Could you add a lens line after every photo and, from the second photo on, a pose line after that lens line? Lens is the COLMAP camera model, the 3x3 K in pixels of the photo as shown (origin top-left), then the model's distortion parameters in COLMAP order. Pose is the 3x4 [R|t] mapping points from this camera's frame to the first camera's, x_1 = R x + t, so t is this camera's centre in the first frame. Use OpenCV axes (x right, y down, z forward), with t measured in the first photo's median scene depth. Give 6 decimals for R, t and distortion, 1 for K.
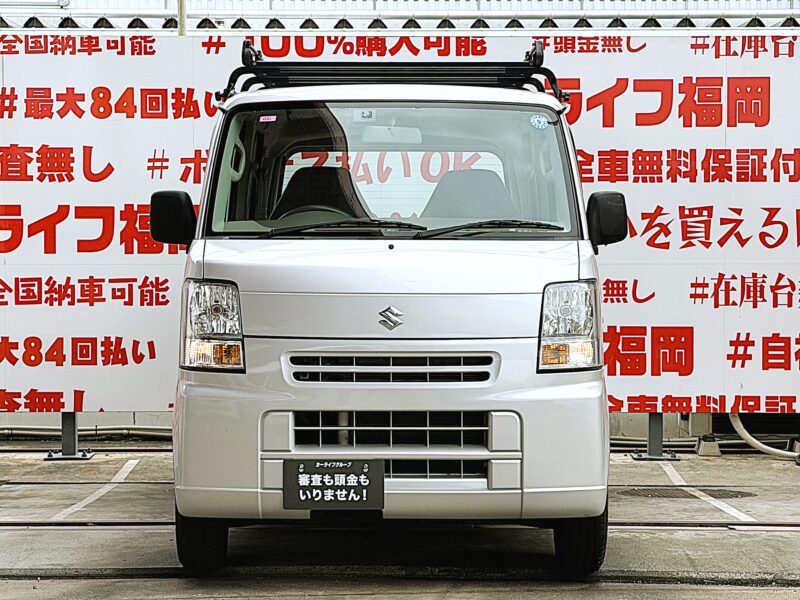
lens RADIAL K [[1931.9, 0, 394.9], [0, 1931.9, 300.1], [0, 0, 1]] dist [0.150950, 0.000000]
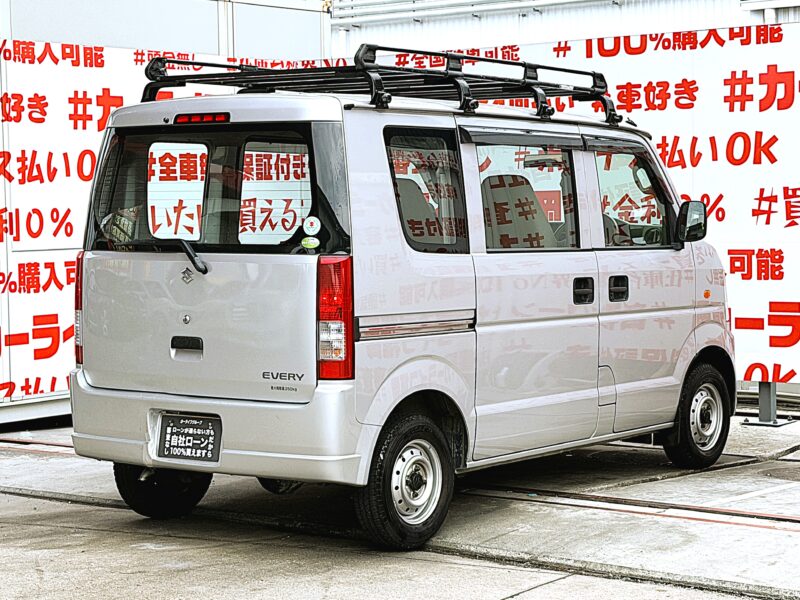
lens RADIAL K [[1932.7, 0, 400.9], [0, 1932.7, 299.4], [0, 0, 1]] dist [0.136133, 0.000000]
pose [[0.785718, 0.018024, -0.618322, 0.877410], [-0.009722, 0.999812, 0.016791, -0.004903], [0.618508, -0.007182, 0.785746, 0.075656]]
